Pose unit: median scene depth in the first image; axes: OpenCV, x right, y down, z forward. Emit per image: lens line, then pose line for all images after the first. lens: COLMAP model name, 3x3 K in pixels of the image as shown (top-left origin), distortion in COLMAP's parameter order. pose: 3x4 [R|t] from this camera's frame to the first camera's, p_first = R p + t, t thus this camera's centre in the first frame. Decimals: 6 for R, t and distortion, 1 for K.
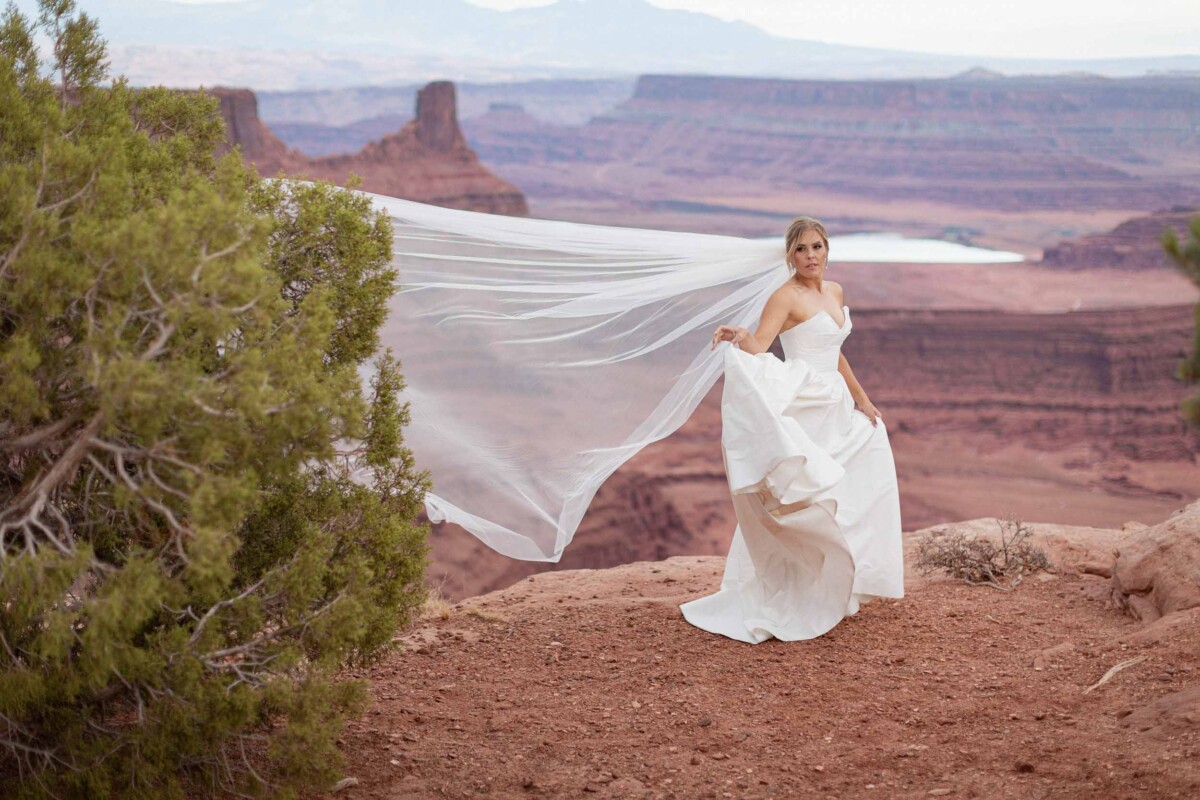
lens RADIAL K [[1705.7, 0, 606.1], [0, 1705.7, 402.1], [0, 0, 1]] dist [0.037931, 0.000000]
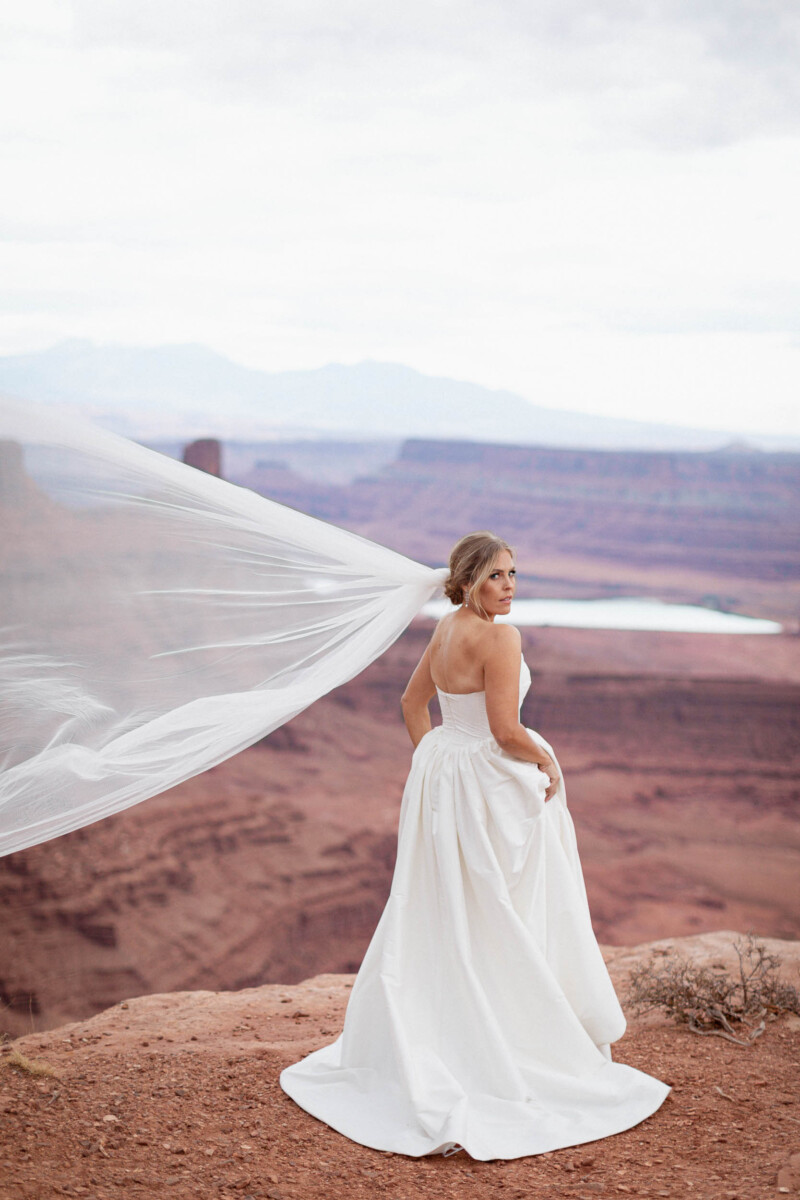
lens RADIAL K [[1705.7, 0, 401.5], [0, 1705.7, 603.2], [0, 0, 1]] dist [0.037931, 0.000000]
pose [[0.999440, 0.027054, 0.019709, 0.064288], [-0.025121, 0.995396, -0.092492, -0.008004], [-0.022121, 0.091945, 0.995518, 0.240372]]
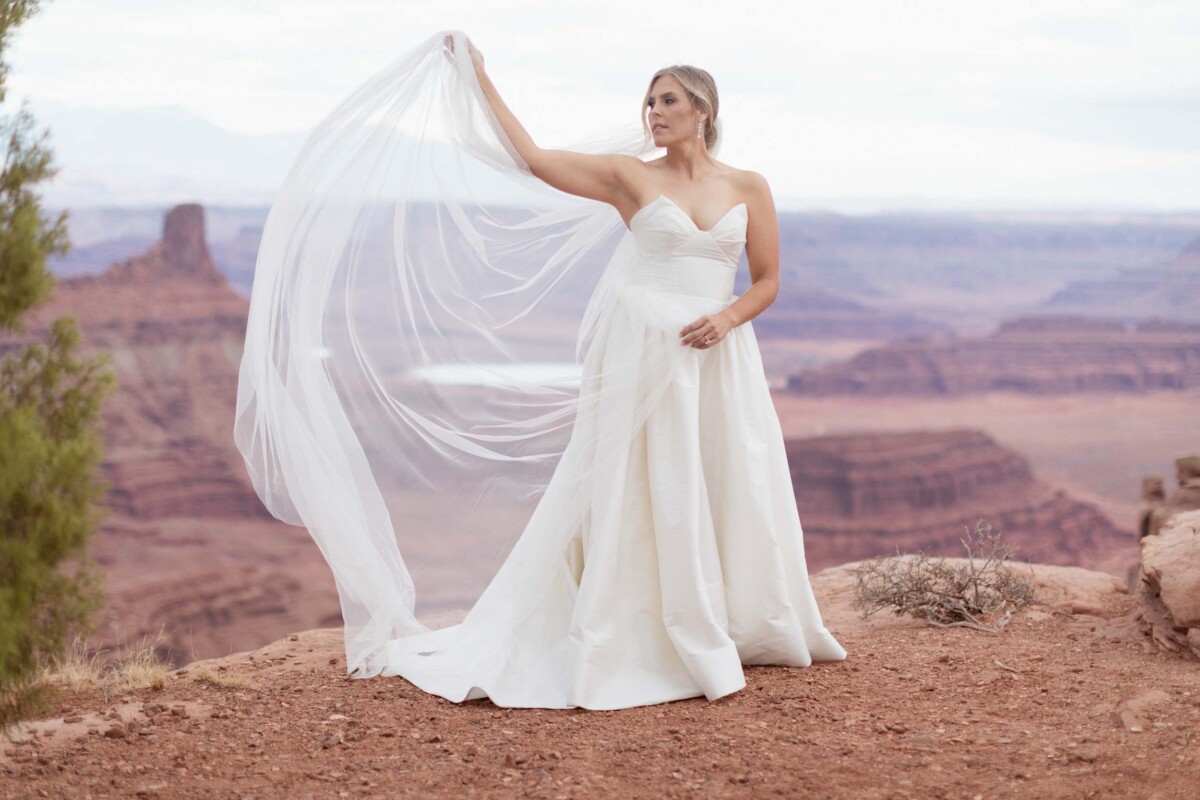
lens RADIAL K [[1705.7, 0, 590.0], [0, 1705.7, 402.1], [0, 0, 1]] dist [0.037931, 0.000000]
pose [[0.990921, 0.002970, 0.134414, -0.020163], [0.006961, 0.997282, -0.073354, 0.065866], [-0.134266, 0.073623, 0.988207, 0.327052]]
